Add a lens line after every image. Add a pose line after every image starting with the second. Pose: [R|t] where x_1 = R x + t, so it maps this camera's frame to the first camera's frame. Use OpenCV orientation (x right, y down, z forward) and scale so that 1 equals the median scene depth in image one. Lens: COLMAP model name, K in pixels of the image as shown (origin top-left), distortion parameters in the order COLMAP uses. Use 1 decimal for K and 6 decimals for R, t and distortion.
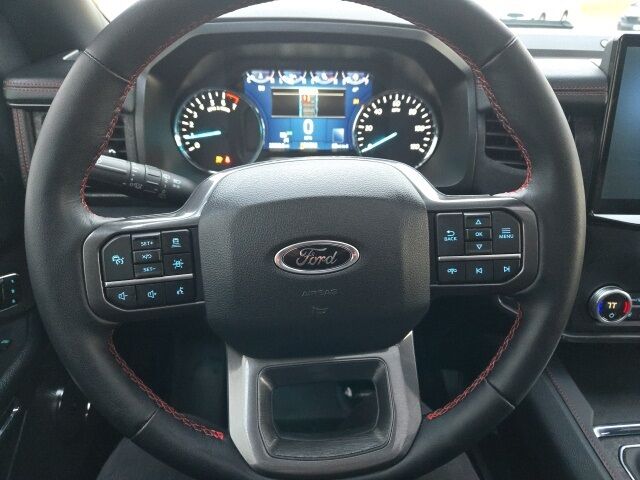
lens RADIAL K [[429.8, 0, 321.7], [0, 429.8, 235.5], [0, 0, 1]] dist [0.010519, 0.001865]
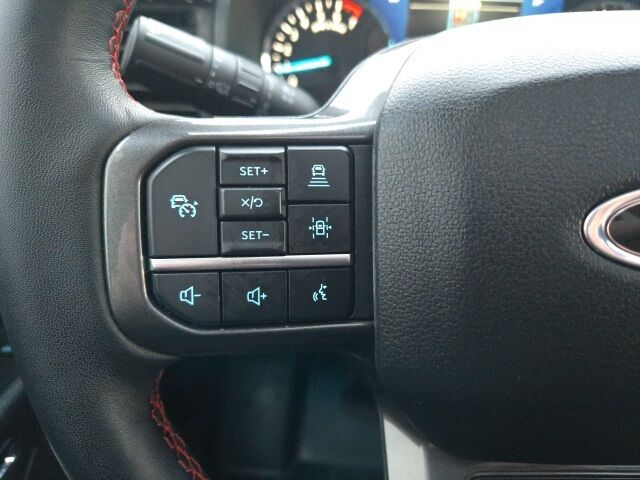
lens RADIAL K [[429.8, 0, 317.5], [0, 429.8, 243.1], [0, 0, 1]] dist [0.010519, 0.001865]
pose [[0.992059, 0.057412, -0.111904, -0.288544], [-0.057841, 0.998326, -0.000591, 0.081015], [0.111683, 0.007059, 0.993719, 0.586603]]
